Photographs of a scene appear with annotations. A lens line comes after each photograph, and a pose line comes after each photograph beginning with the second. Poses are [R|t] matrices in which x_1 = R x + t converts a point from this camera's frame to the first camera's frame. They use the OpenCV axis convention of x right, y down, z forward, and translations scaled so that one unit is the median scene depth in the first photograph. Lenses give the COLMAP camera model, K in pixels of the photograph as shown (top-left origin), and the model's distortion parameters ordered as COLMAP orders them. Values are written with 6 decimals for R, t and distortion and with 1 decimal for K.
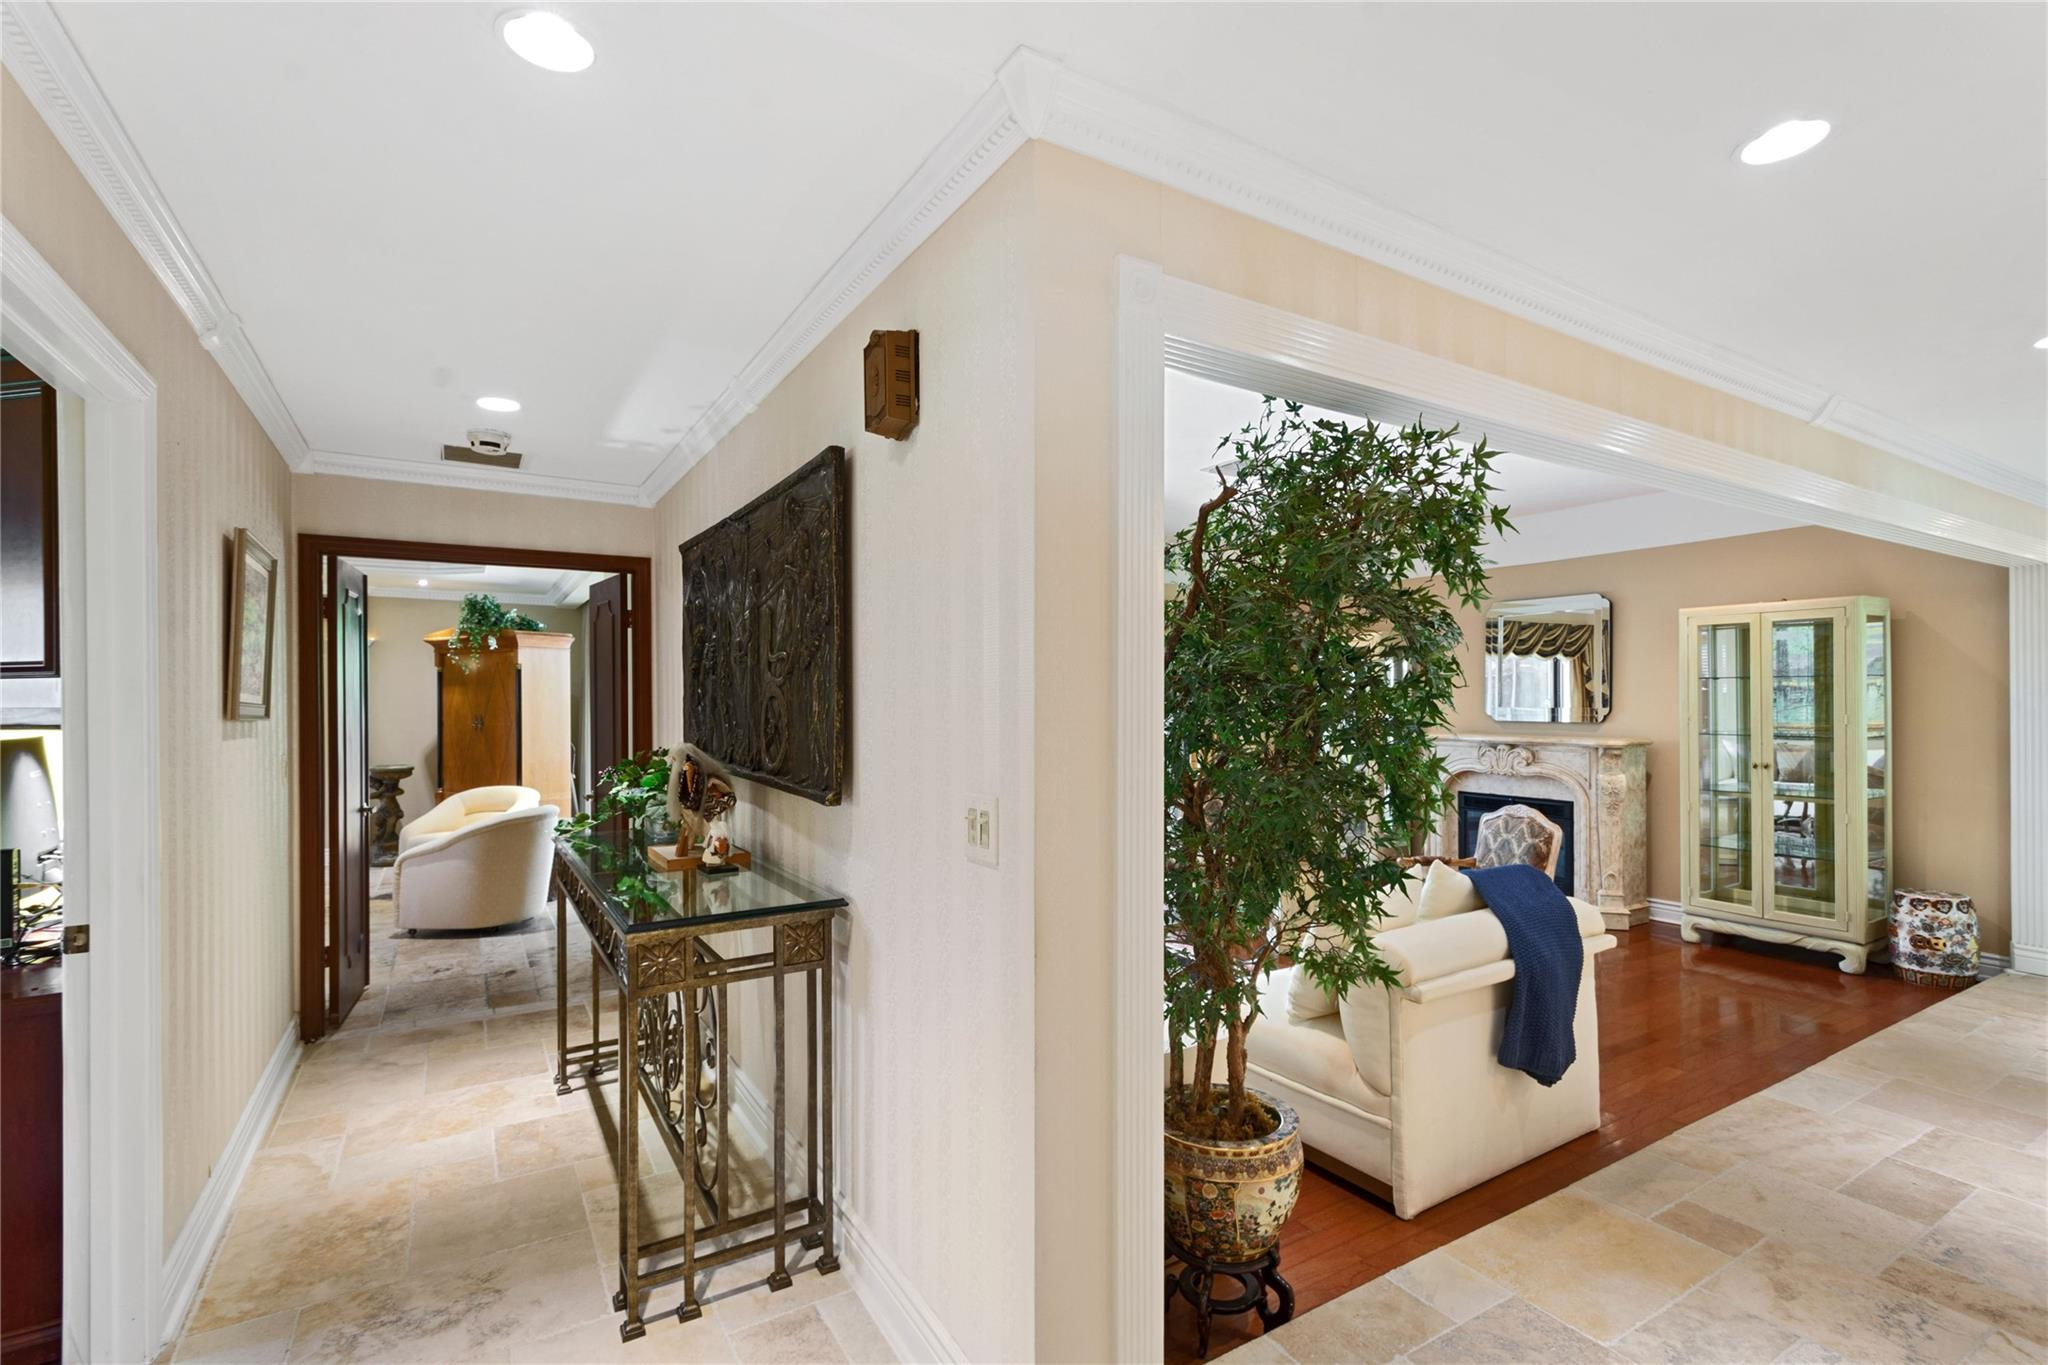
lens RADIAL K [[933.1, 0, 1022.9], [0, 933.1, 694.1], [0, 0, 1]] dist [0.005790, 0.000186]
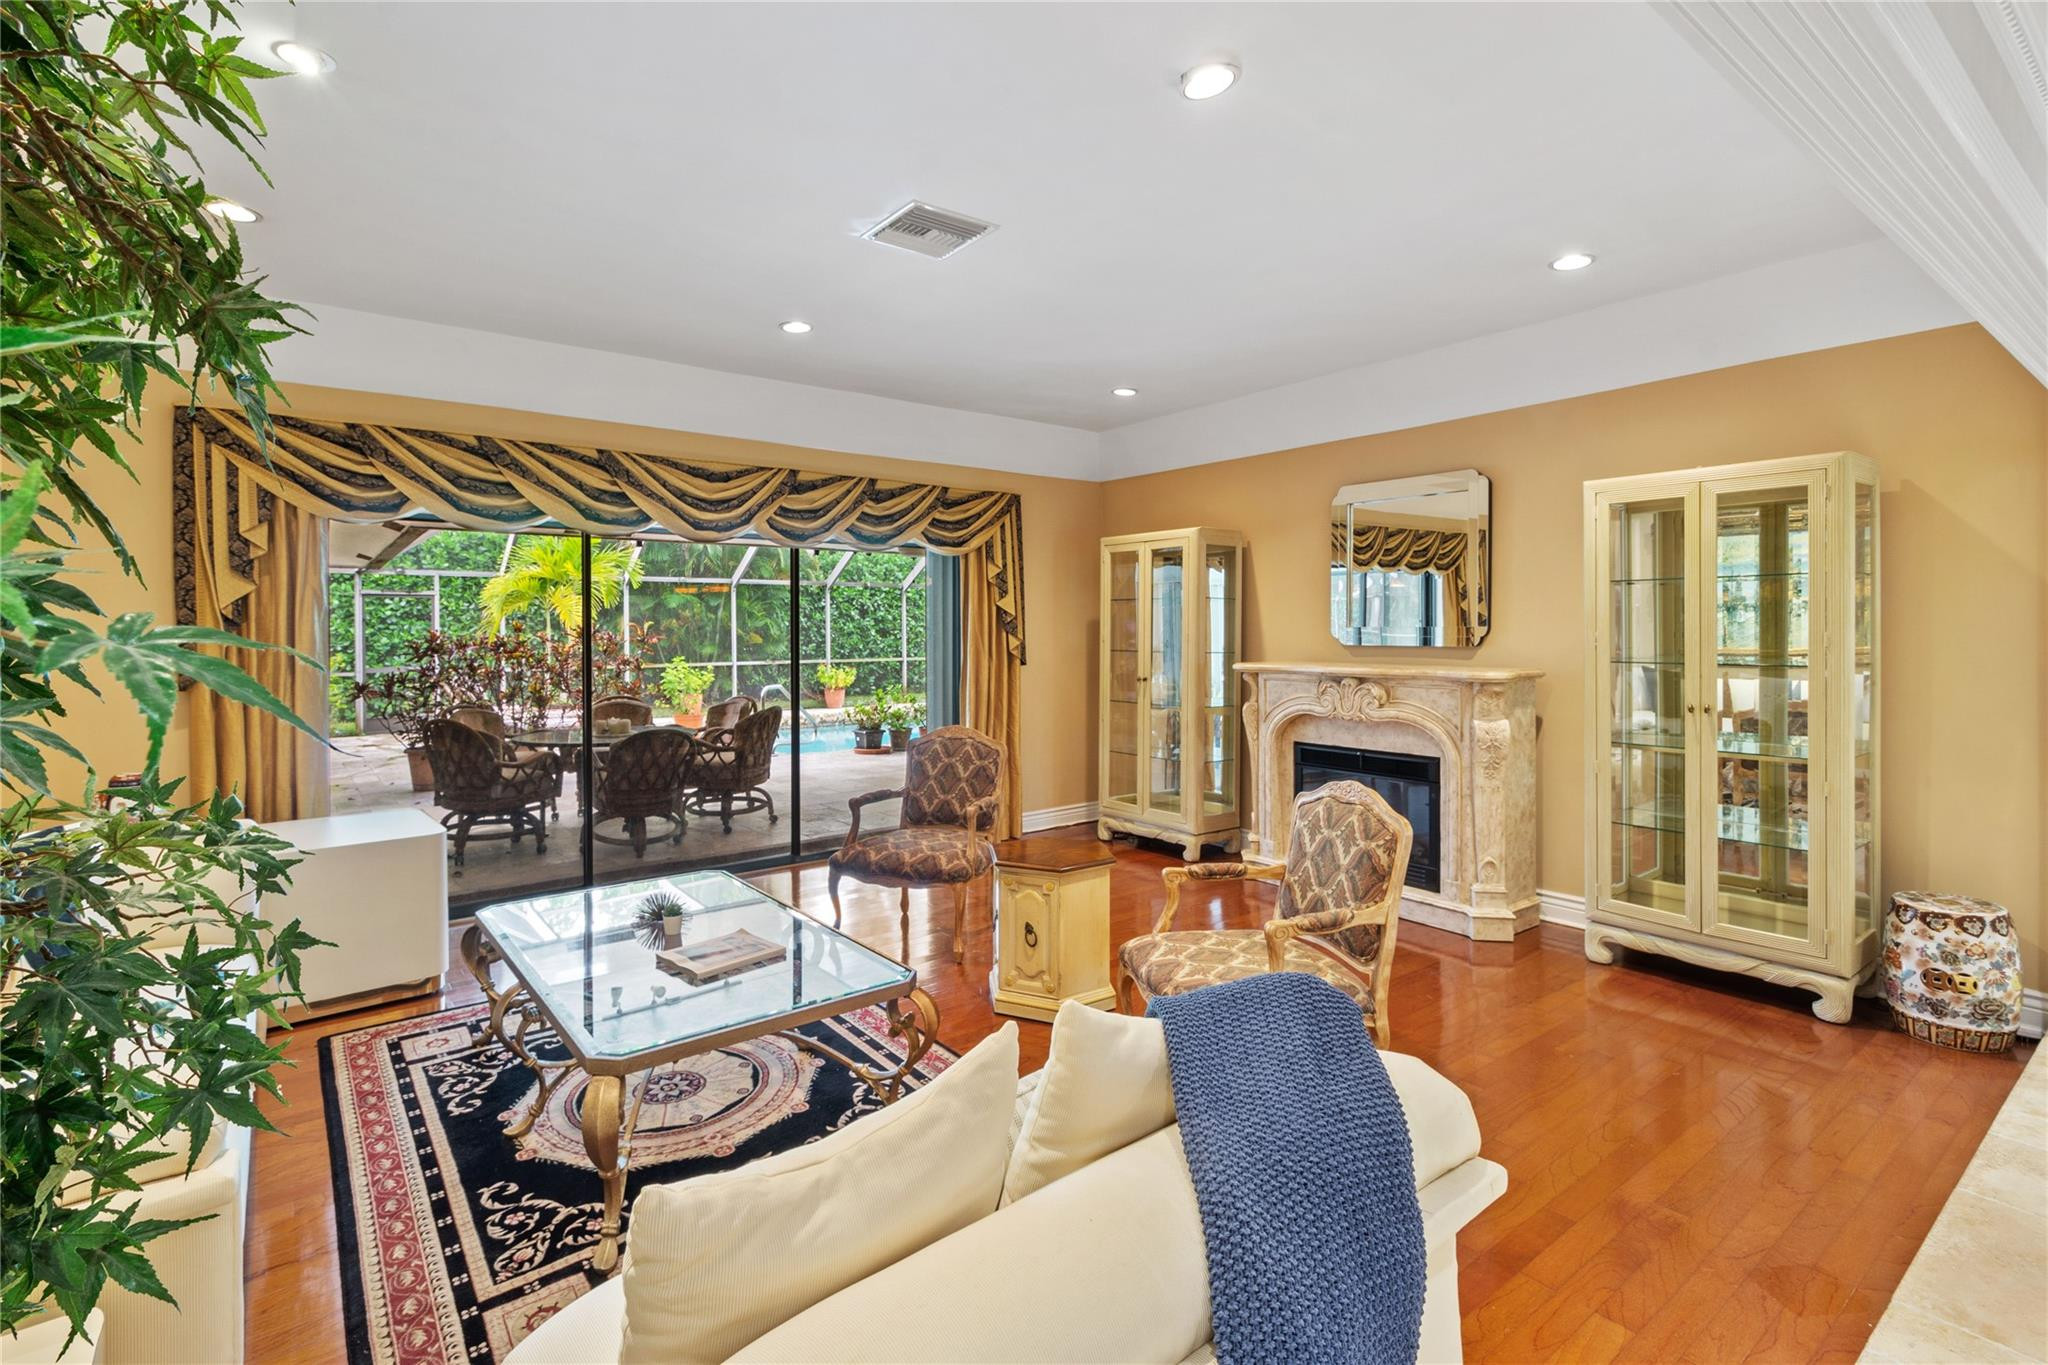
lens RADIAL K [[933.1, 0, 1027.0], [0, 933.1, 628.4], [0, 0, 1]] dist [0.005790, 0.000186]
pose [[0.994669, -0.003159, 0.103074, 0.224666], [0.002682, 0.999985, 0.004767, 0.013407], [-0.103088, -0.004465, 0.994662, 0.360098]]
